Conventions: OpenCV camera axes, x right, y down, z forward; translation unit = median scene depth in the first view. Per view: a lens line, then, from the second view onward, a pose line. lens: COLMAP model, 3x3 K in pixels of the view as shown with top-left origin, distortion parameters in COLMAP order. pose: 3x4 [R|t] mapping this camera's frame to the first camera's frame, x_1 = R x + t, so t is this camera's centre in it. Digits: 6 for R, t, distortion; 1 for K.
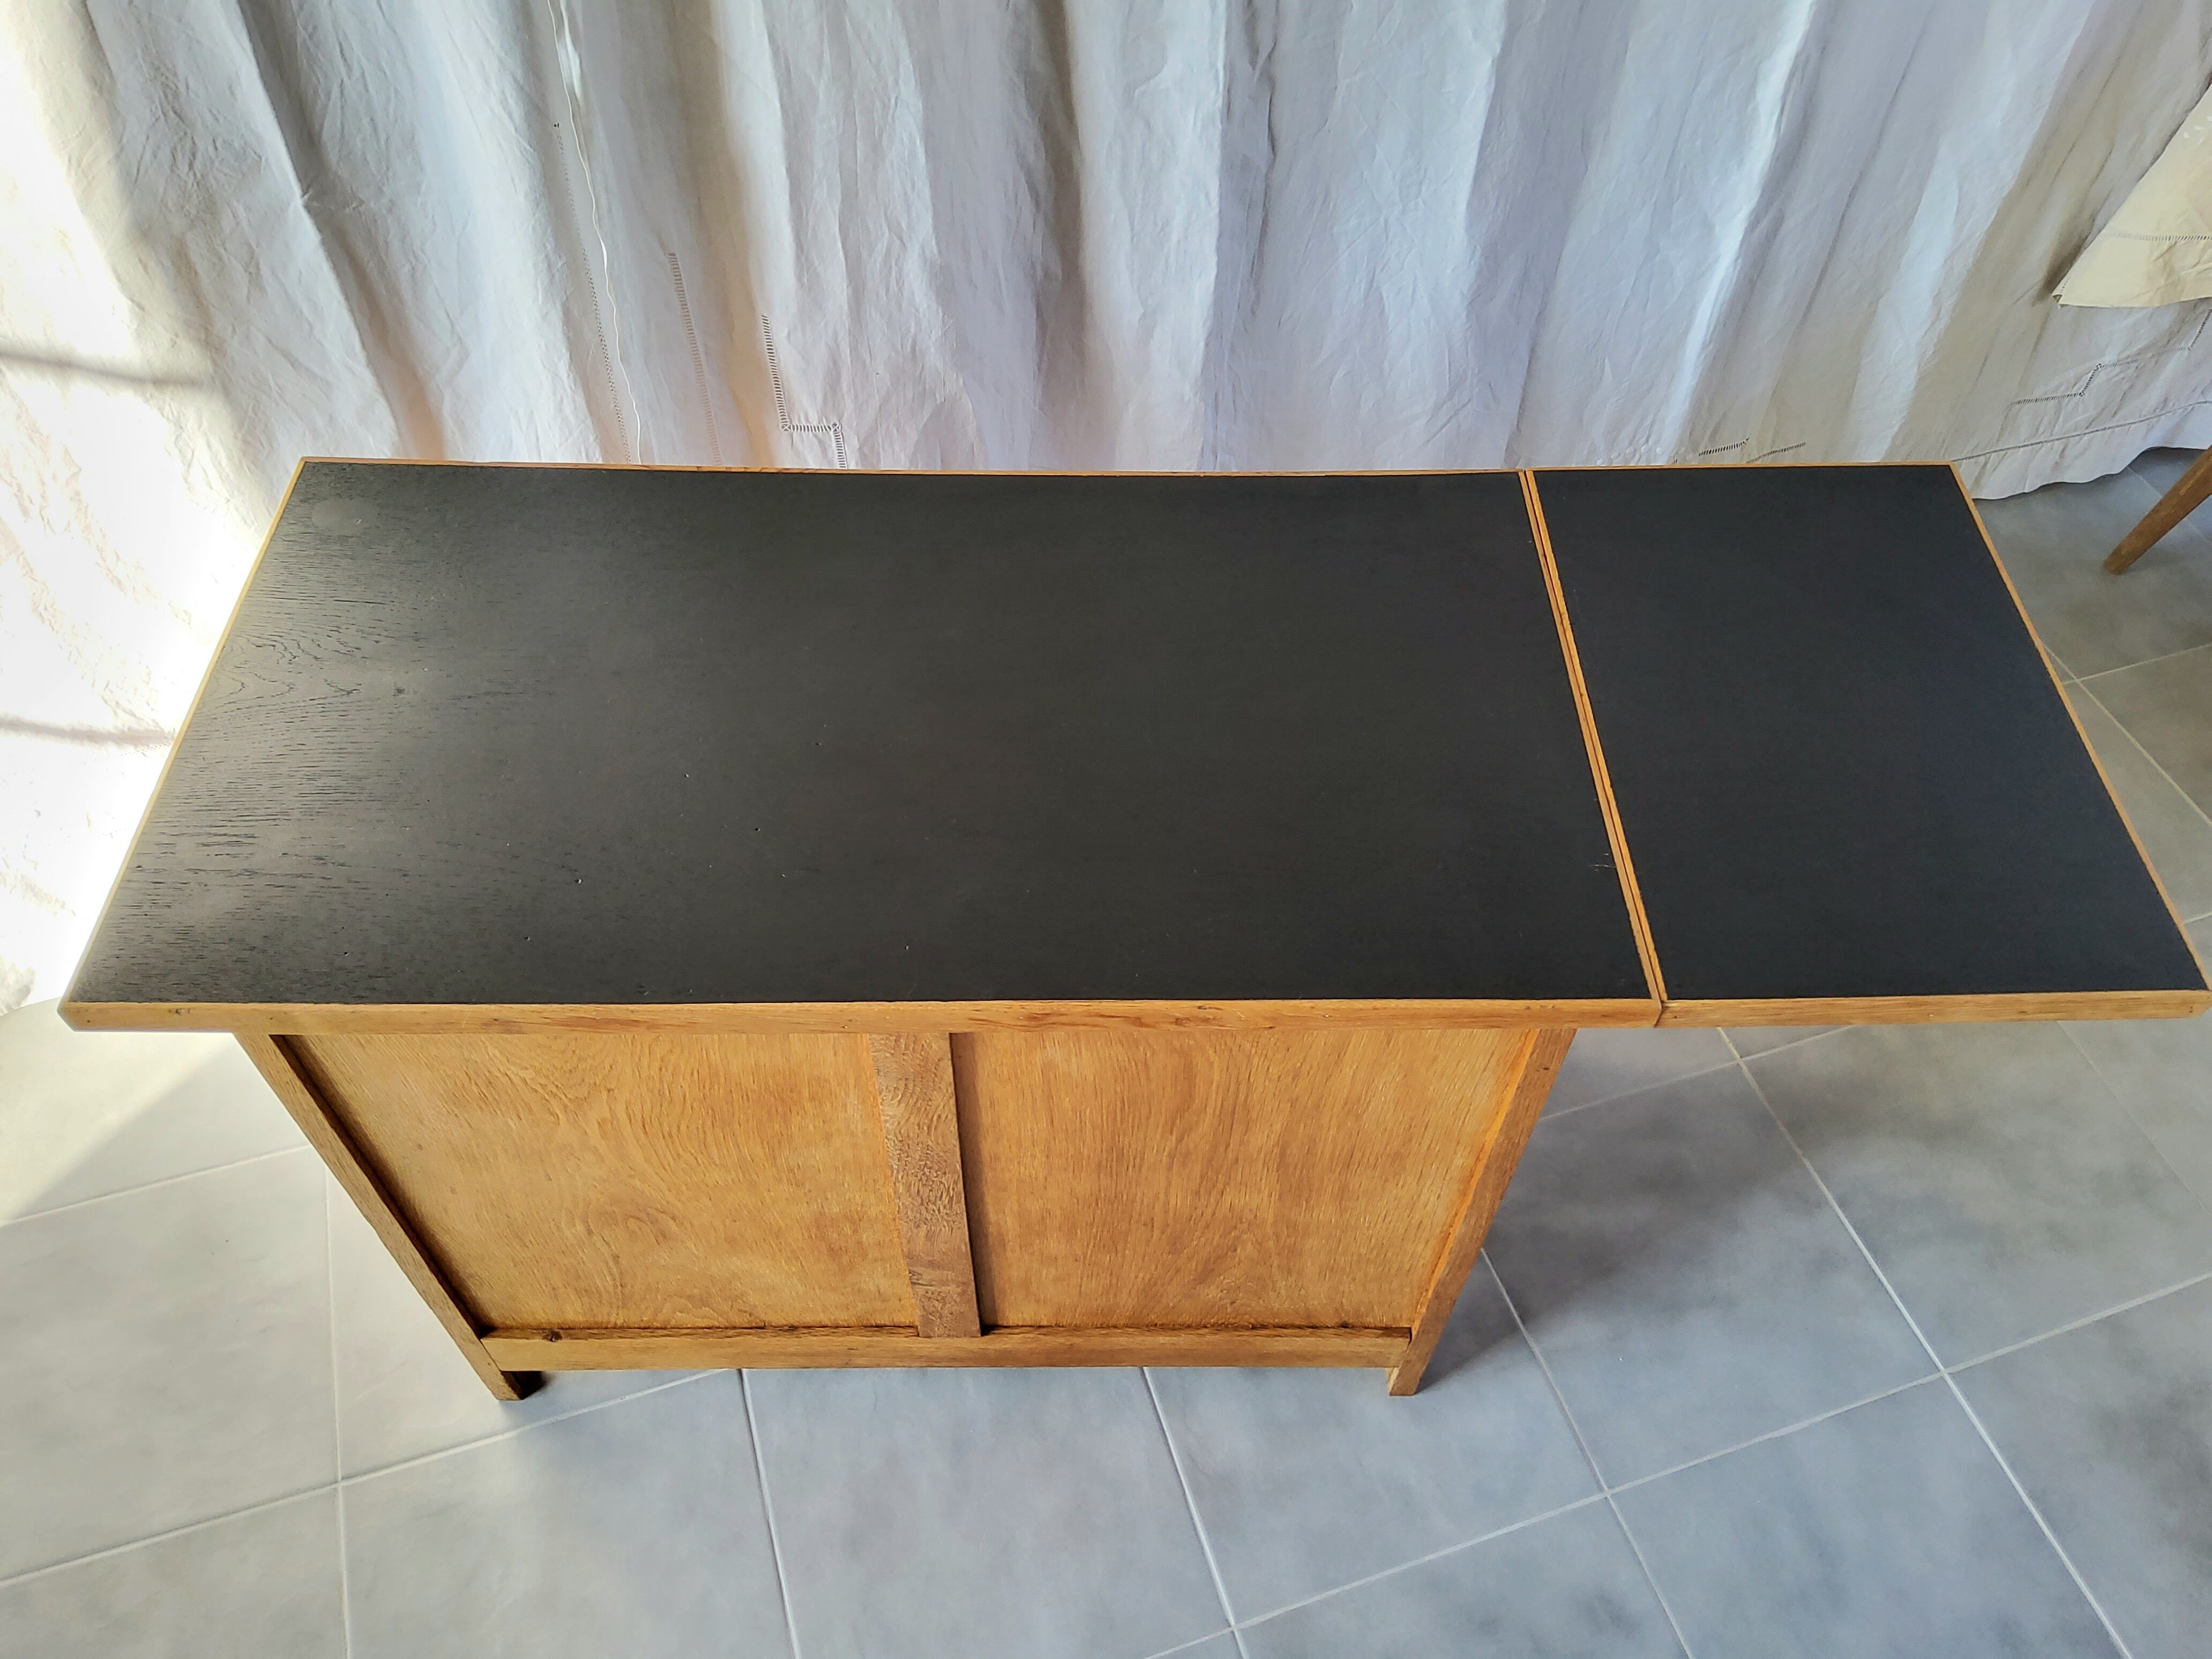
lens RADIAL K [[1680.0, 0, 1129.1], [0, 1680.0, 825.2], [0, 0, 1]] dist [0.005262, -0.032969]
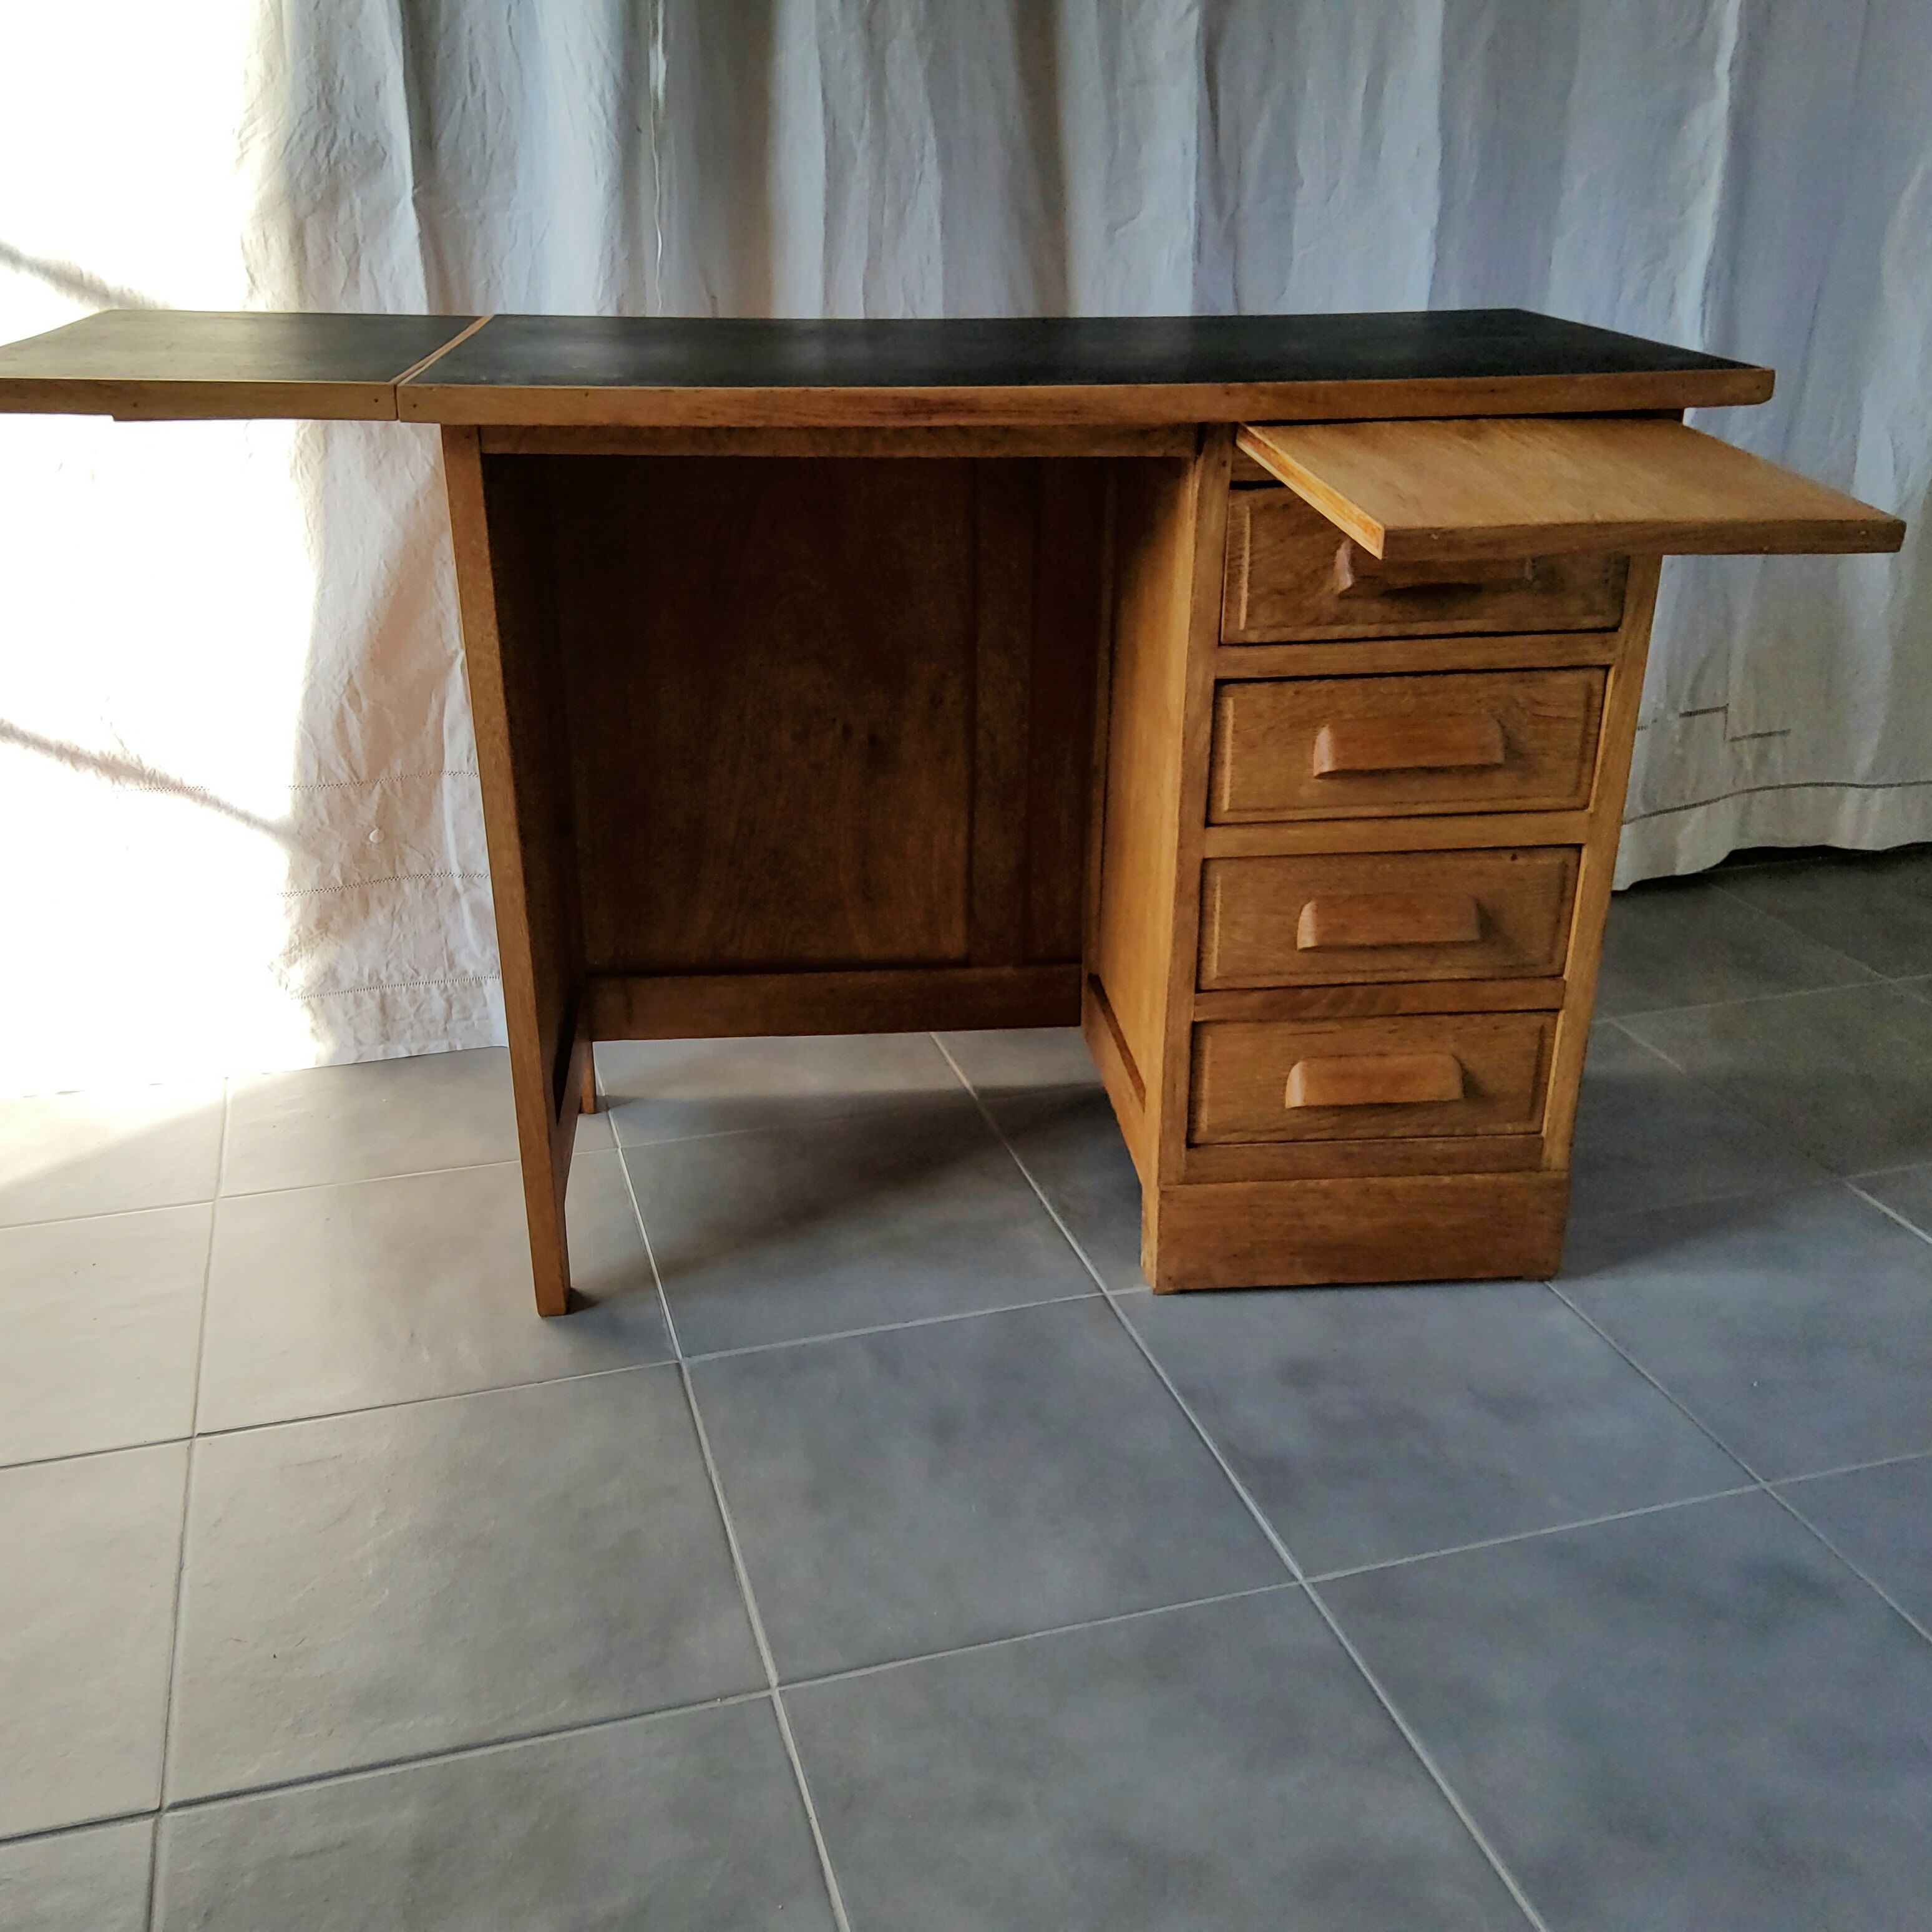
lens RADIAL K [[1955.6, 0, 929.8], [0, 1955.6, 973.6], [0, 0, 1]] dist [0.105680, -0.223334]
pose [[0.999025, -0.005033, -0.043871, -0.070515], [-0.016103, 0.883547, -0.468066, 0.674470], [0.041118, 0.468316, 0.882604, 0.051346]]
